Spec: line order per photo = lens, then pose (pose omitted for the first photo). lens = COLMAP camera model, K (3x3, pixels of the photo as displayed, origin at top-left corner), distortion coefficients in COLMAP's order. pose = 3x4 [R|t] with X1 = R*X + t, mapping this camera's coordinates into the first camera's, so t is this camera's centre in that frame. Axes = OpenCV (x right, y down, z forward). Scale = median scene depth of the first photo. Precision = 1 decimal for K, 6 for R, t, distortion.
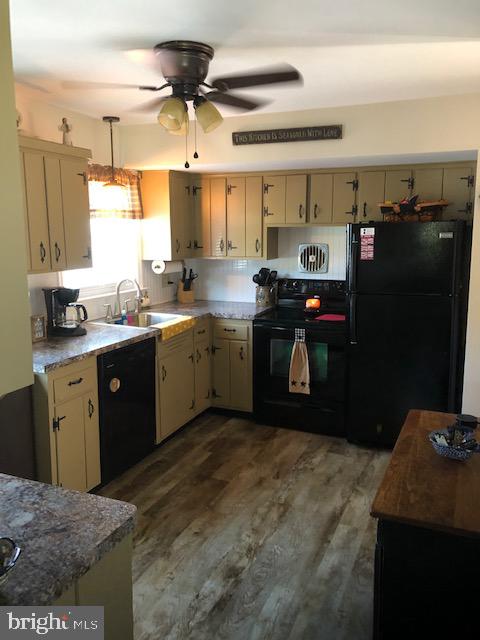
lens RADIAL K [[526.1, 0, 241.0], [0, 526.1, 319.9], [0, 0, 1]] dist [0.034396, -0.051759]
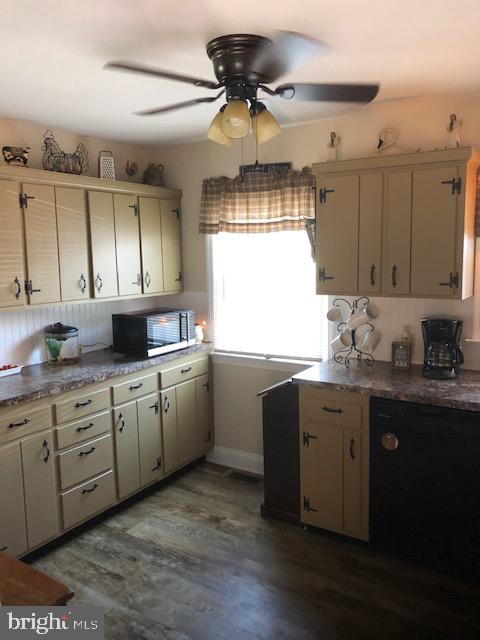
lens RADIAL K [[526.1, 0, 240.8], [0, 526.1, 319.3], [0, 0, 1]] dist [0.034396, -0.051759]
pose [[-0.173779, 0.124830, -0.976841, 0.635107], [-0.160867, 0.975011, 0.153214, -0.164297], [0.971557, 0.183767, -0.149355, 0.963064]]
